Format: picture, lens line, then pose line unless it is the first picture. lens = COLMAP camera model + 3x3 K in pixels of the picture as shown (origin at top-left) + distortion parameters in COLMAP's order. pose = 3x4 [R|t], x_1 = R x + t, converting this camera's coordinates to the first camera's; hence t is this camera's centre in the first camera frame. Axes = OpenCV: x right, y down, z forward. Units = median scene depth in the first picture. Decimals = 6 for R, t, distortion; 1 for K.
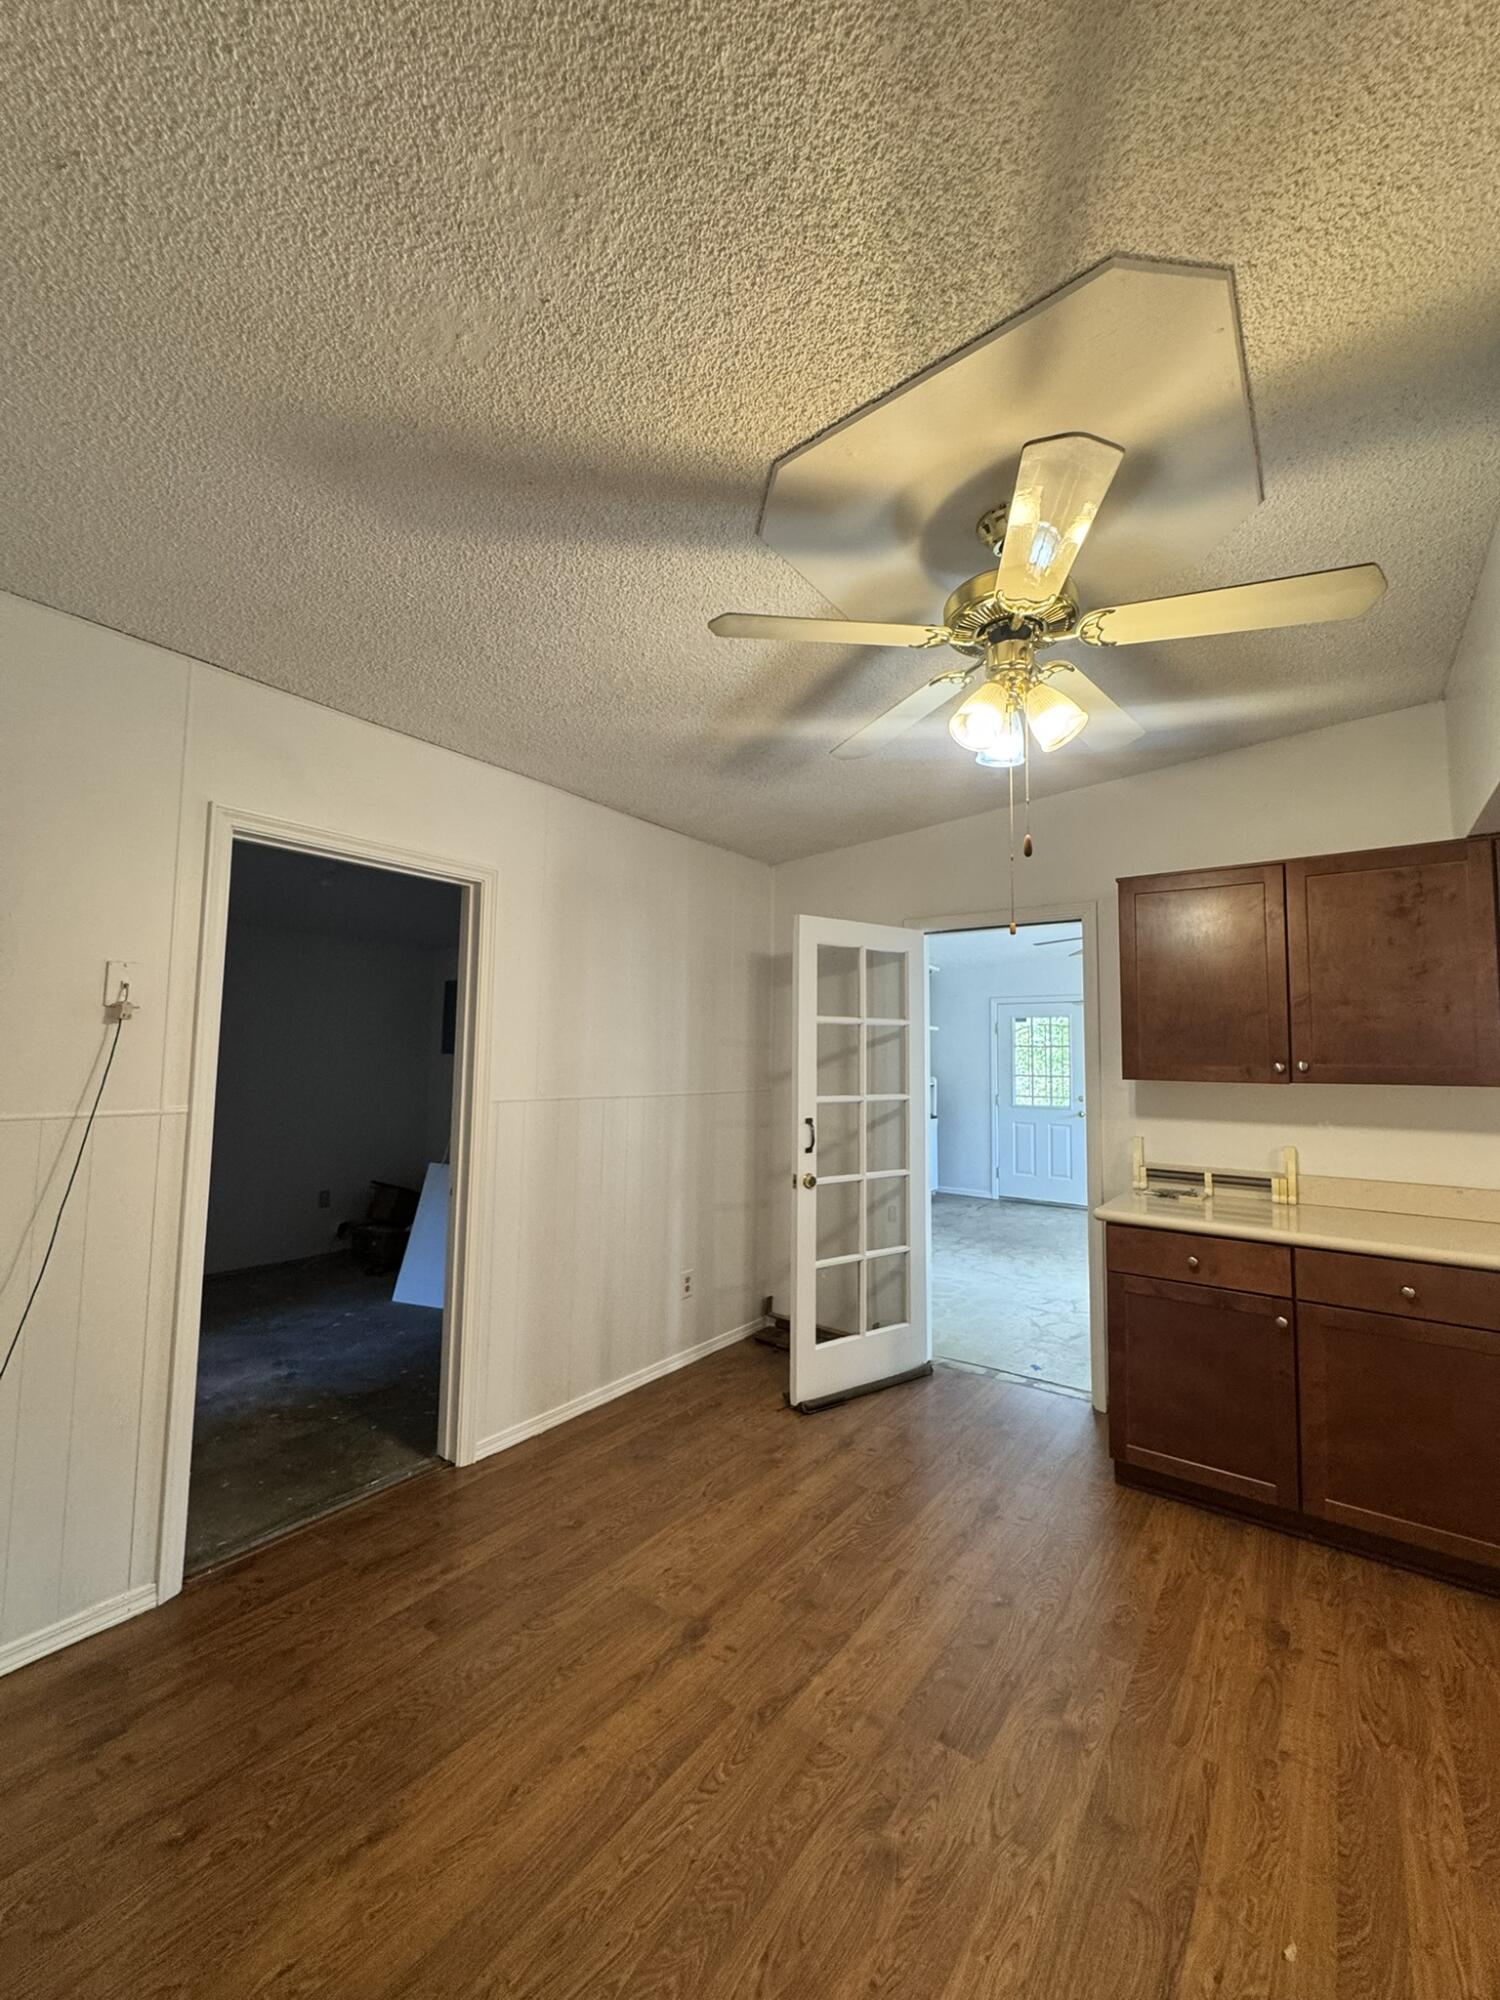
lens RADIAL K [[800.1, 0, 753.0], [0, 800.1, 997.7], [0, 0, 1]] dist [-0.004602, 0.000540]
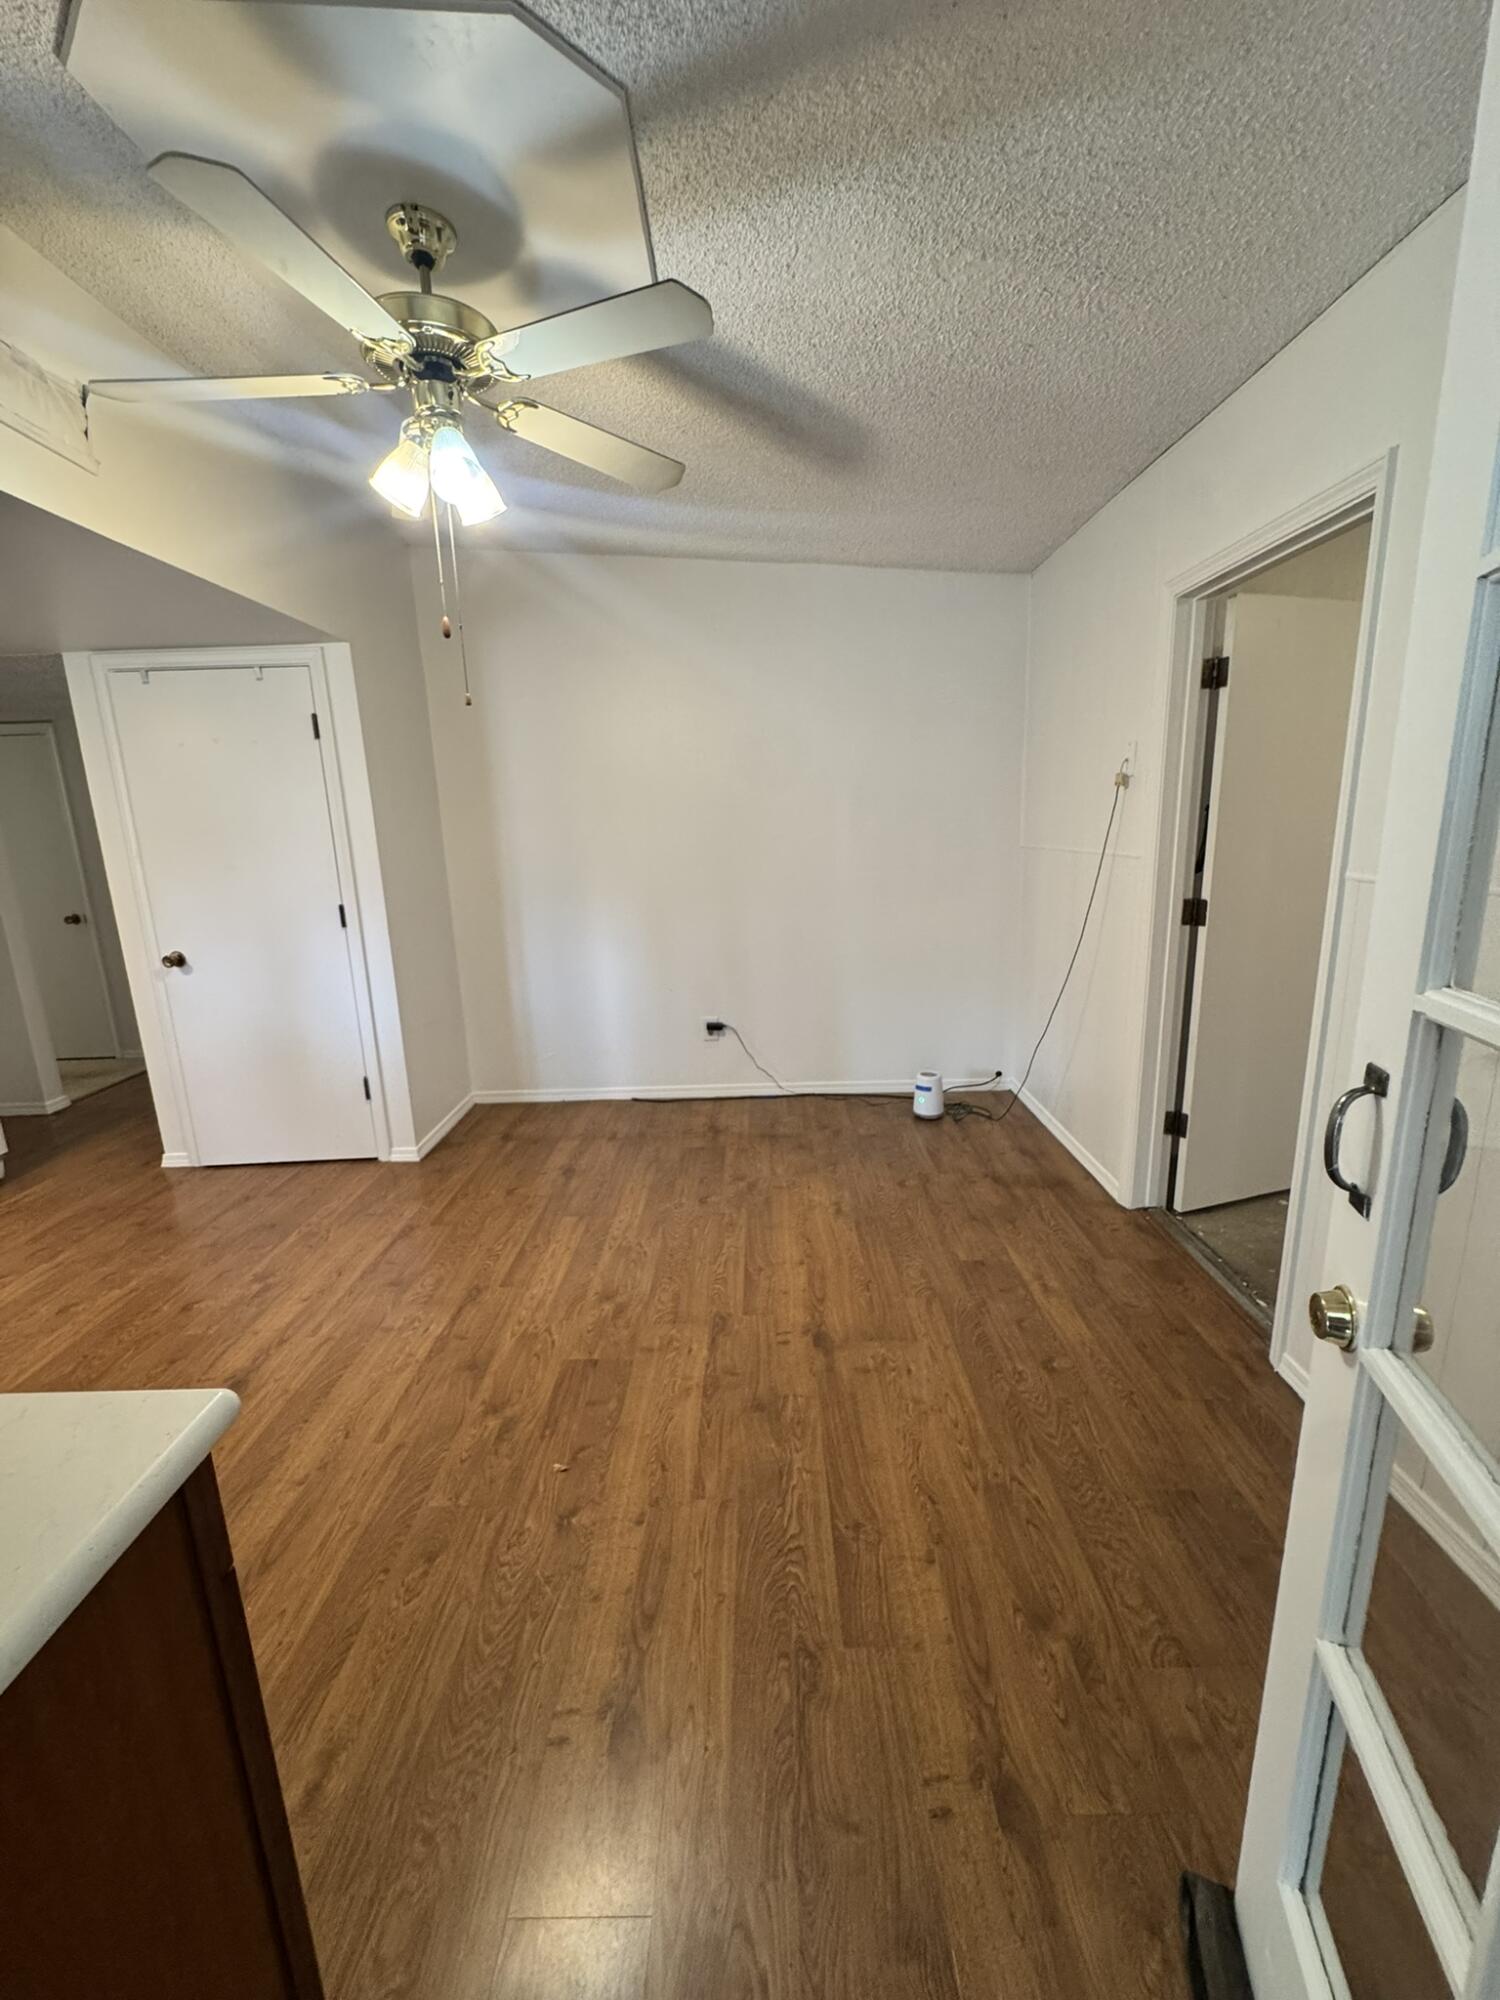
lens RADIAL K [[800.1, 0, 753.0], [0, 800.1, 997.7], [0, 0, 1]] dist [-0.004602, 0.000540]
pose [[-0.808862, 0.136257, -0.571994, 0.590394], [0.063099, 0.987277, 0.145955, 0.151827], [0.584604, 0.081966, -0.807168, 1.834818]]
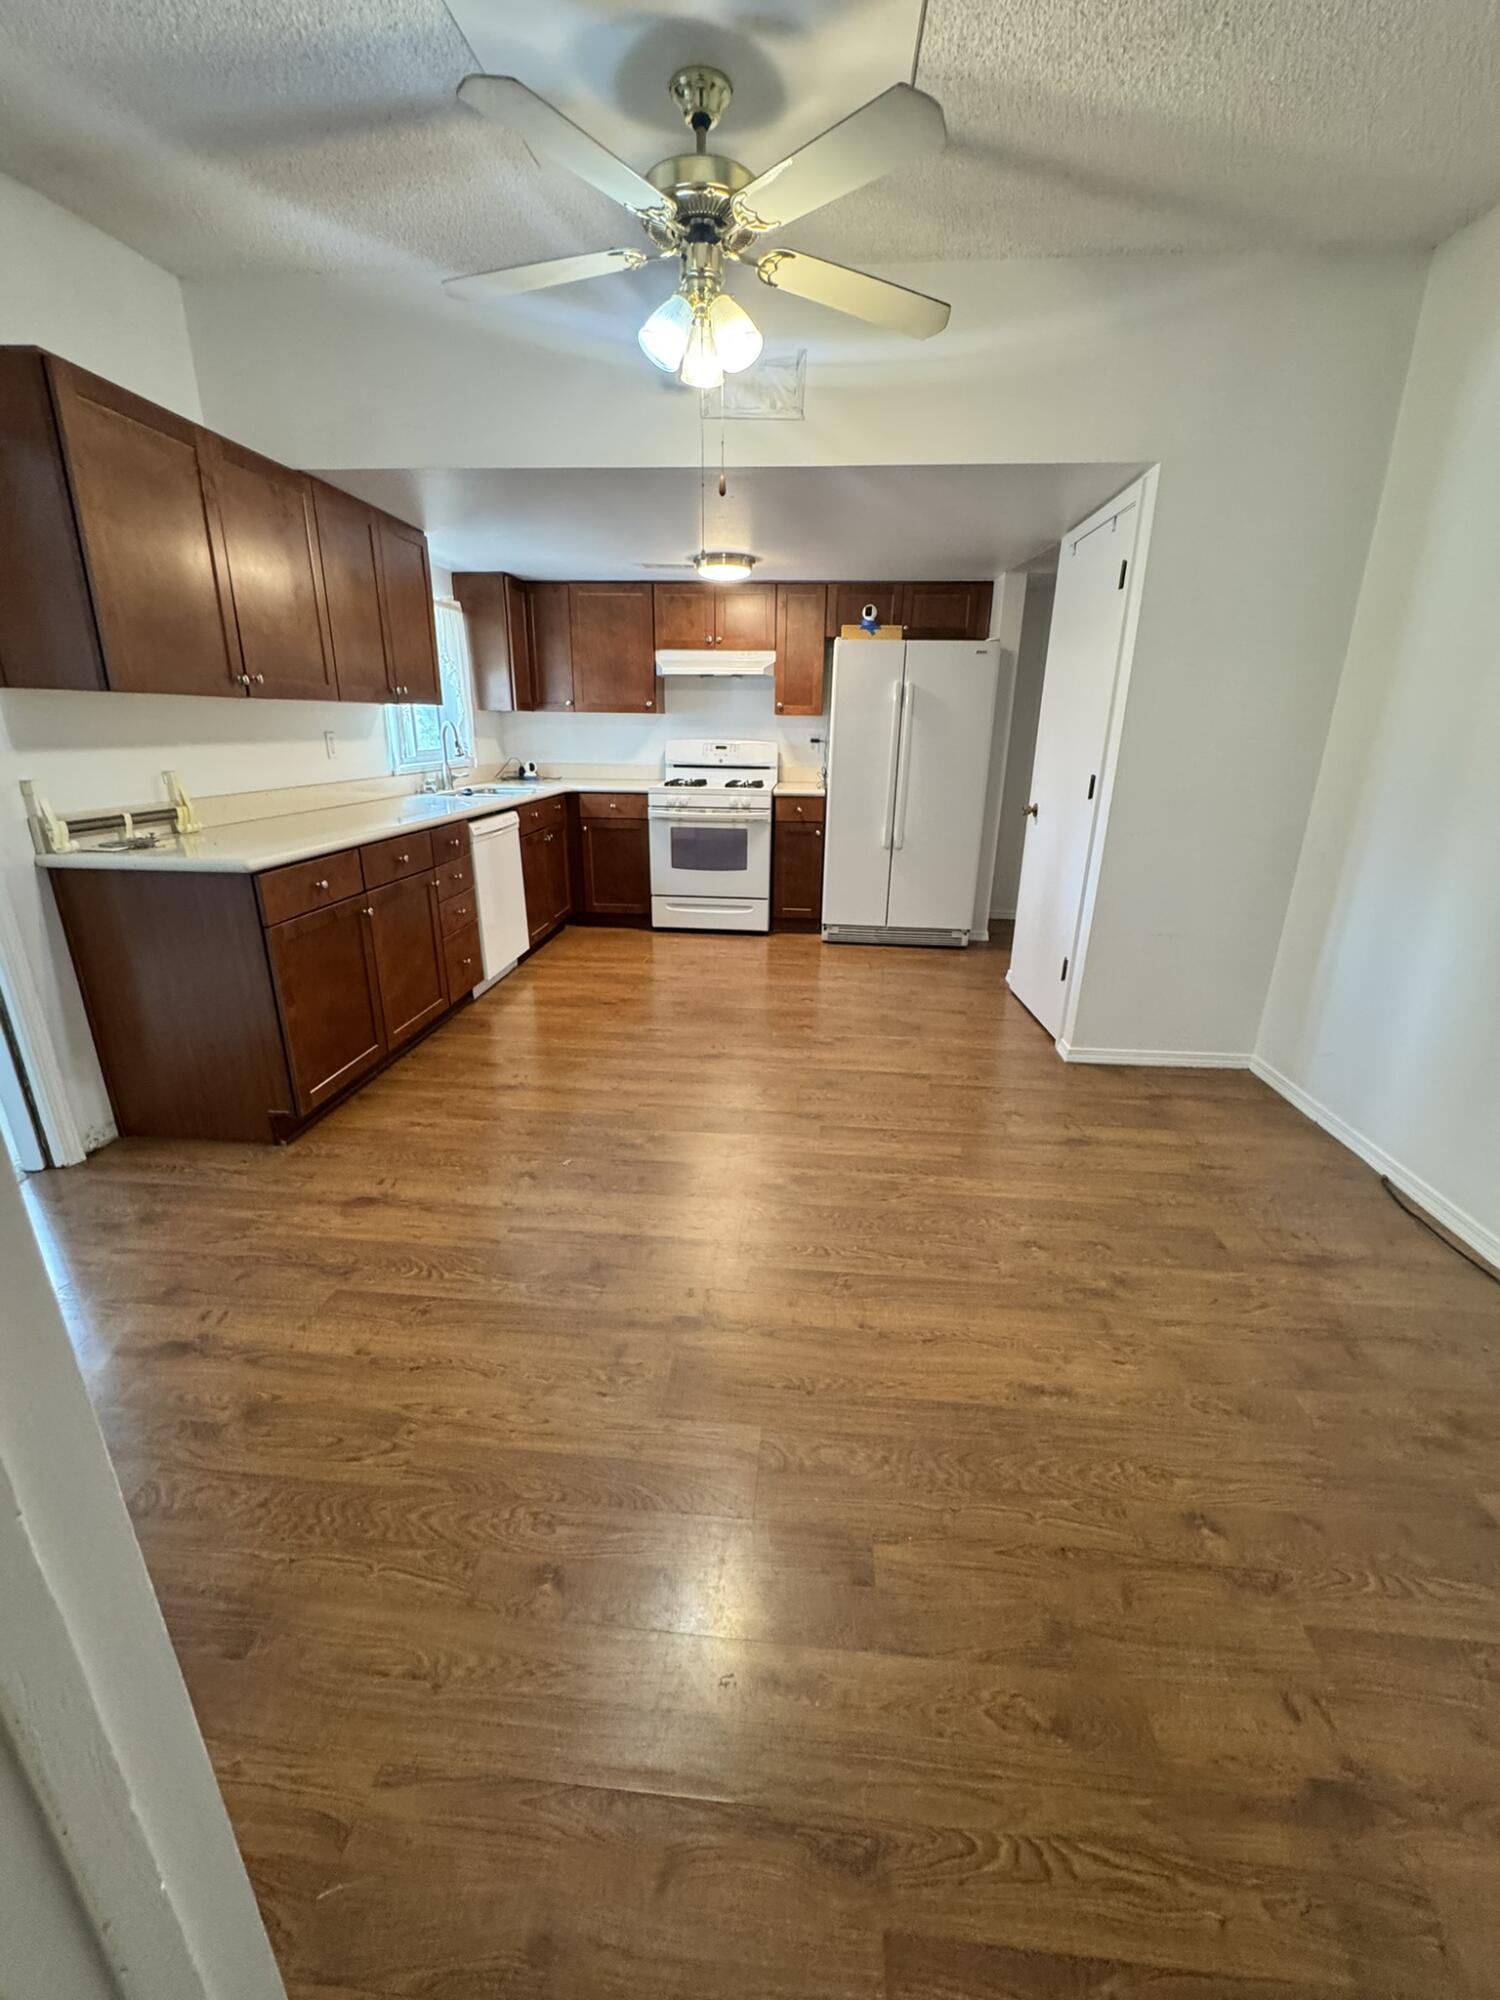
lens RADIAL K [[800.1, 0, 753.0], [0, 800.1, 997.7], [0, 0, 1]] dist [-0.004602, 0.000540]
pose [[-0.521564, -0.293442, 0.801163, -0.749465], [-0.085229, 0.952219, 0.293284, 0.162442], [-0.848944, 0.084684, -0.521653, 1.401774]]
